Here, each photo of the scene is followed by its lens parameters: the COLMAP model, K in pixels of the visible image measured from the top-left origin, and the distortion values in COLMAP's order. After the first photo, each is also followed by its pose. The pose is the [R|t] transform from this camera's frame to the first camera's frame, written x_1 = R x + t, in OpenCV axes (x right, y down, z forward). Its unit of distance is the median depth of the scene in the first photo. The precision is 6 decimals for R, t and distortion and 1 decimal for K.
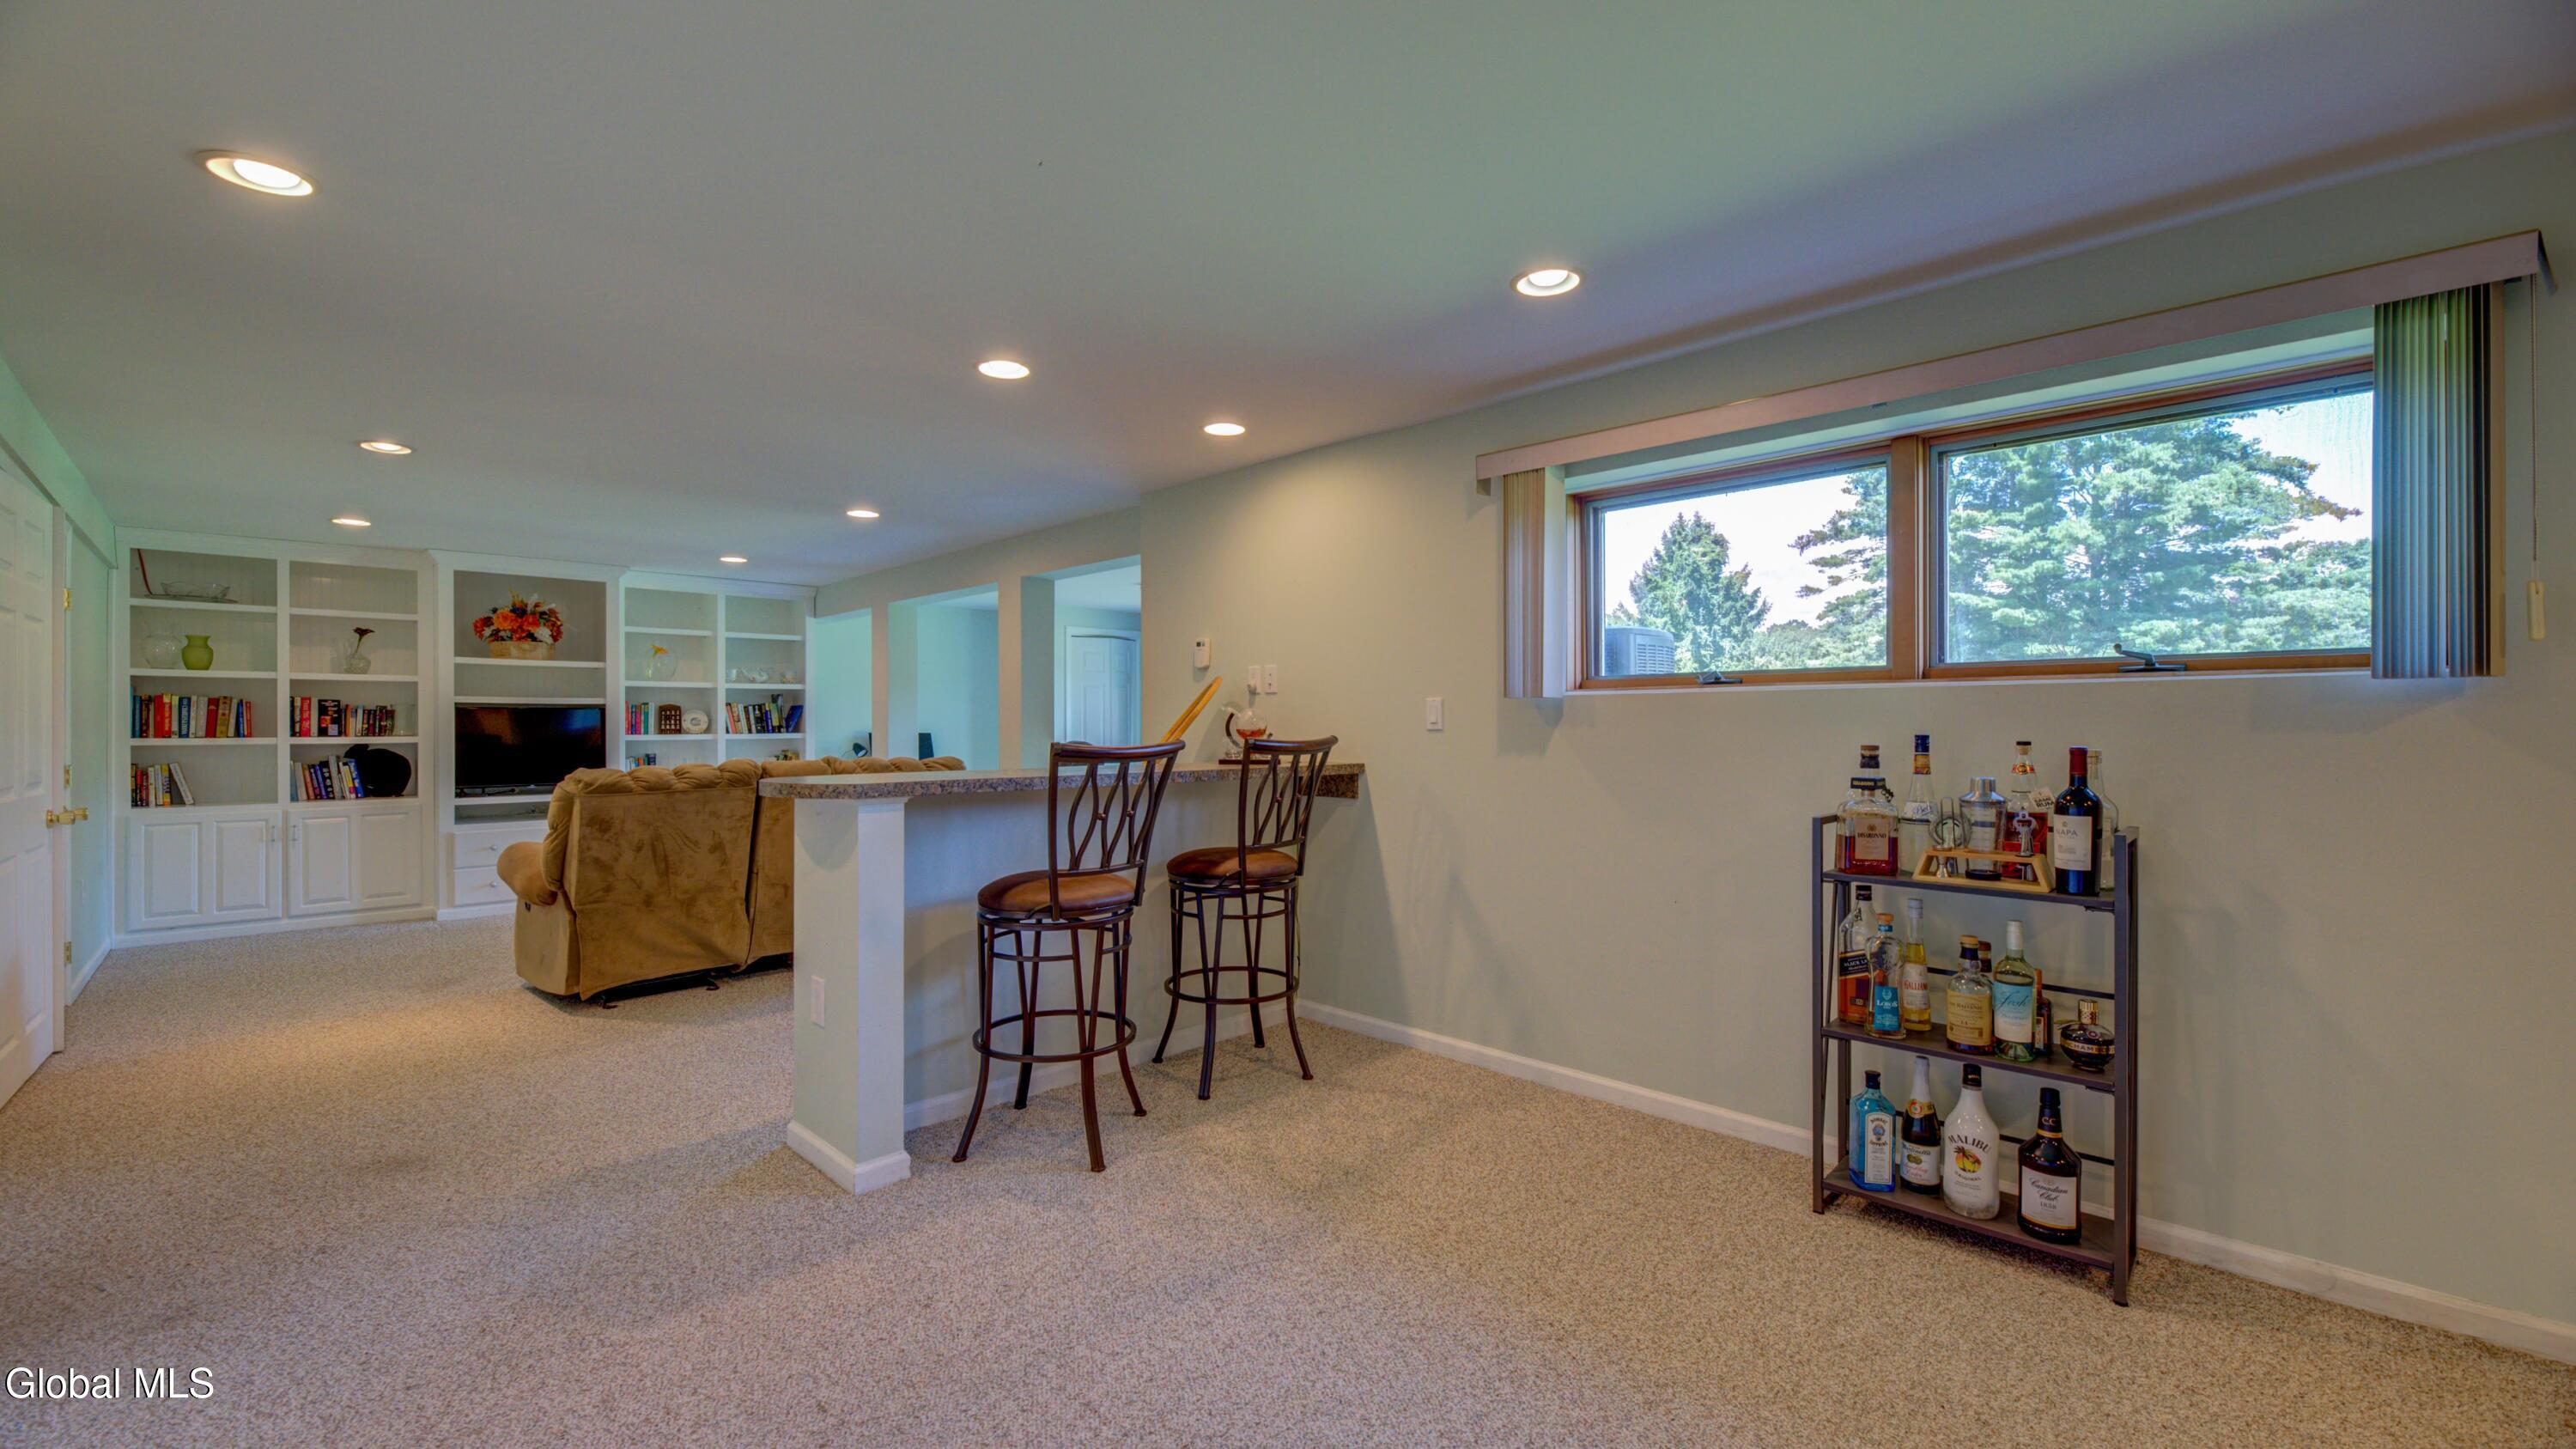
lens RADIAL K [[1051.0, 0, 1277.2], [0, 1051.0, 721.8], [0, 0, 1]] dist [-0.008372, -0.000823]
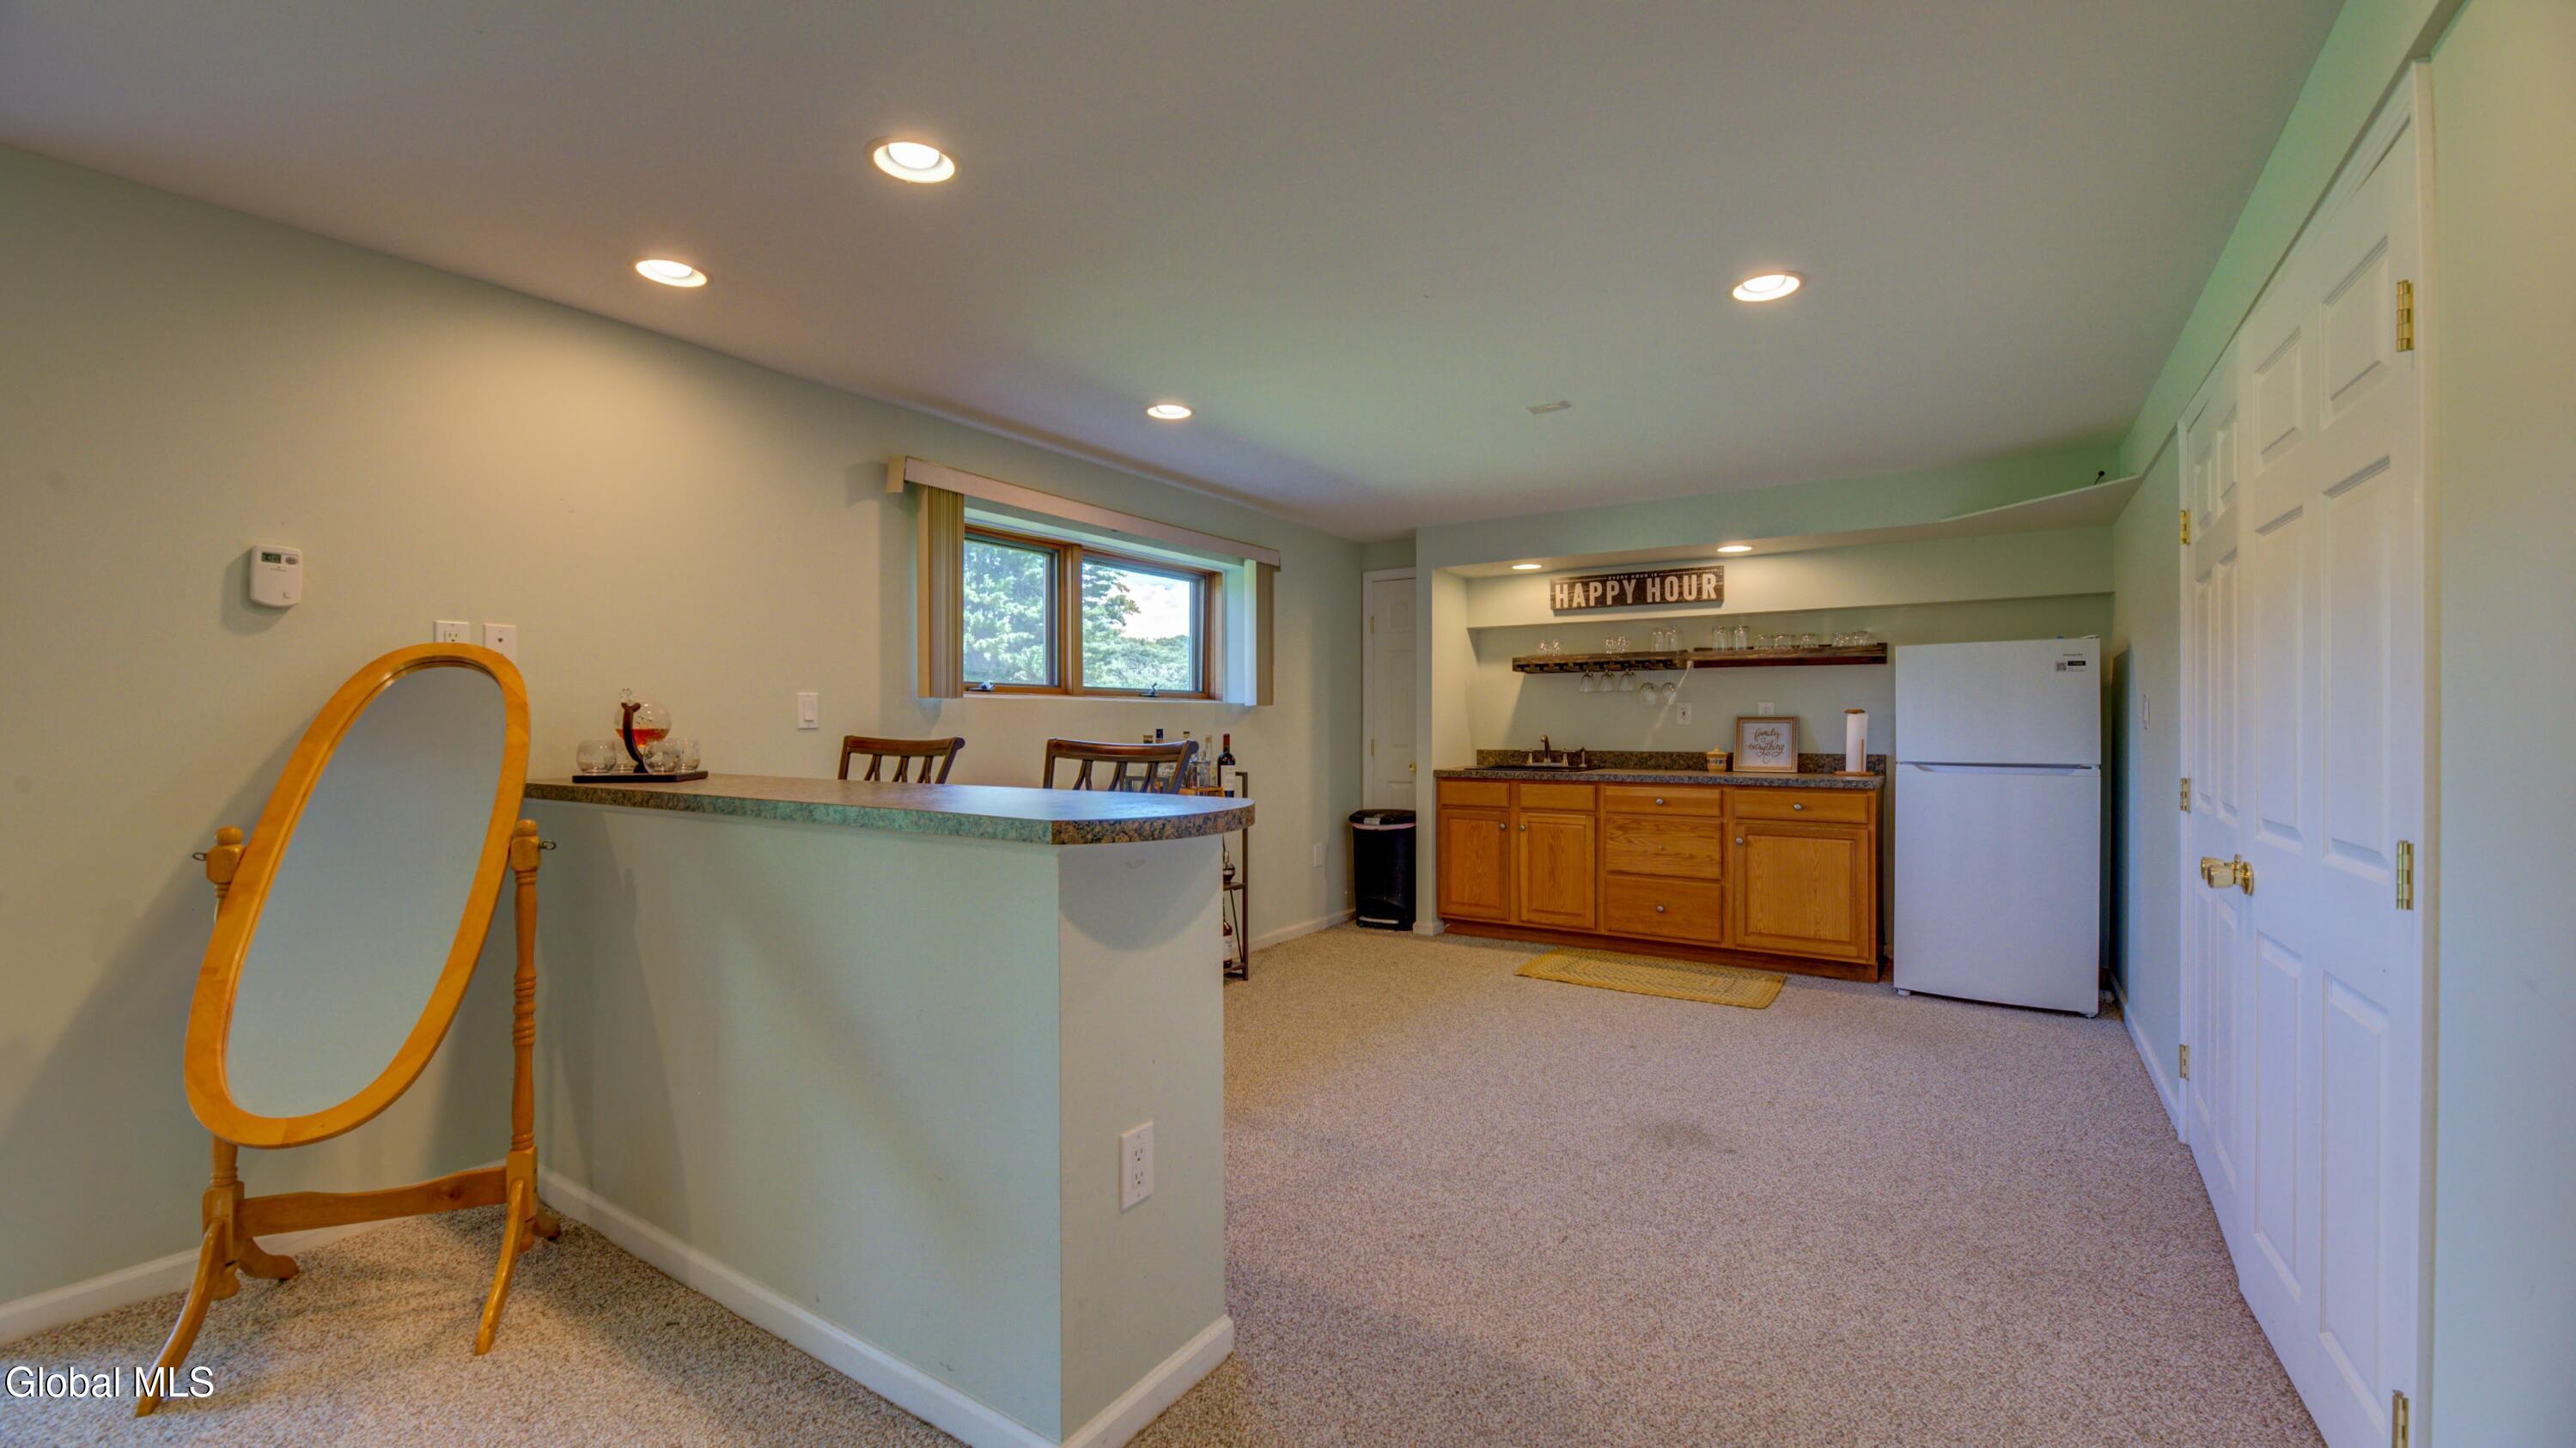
lens RADIAL K [[1050.8, 0, 1295.0], [0, 1050.8, 717.8], [0, 0, 1]] dist [-0.008372, -0.000823]
pose [[-0.221839, 0.002046, 0.975081, -0.488012], [-0.003975, 0.999988, -0.003003, -0.000313], [-0.975075, -0.004542, -0.221828, 0.479957]]
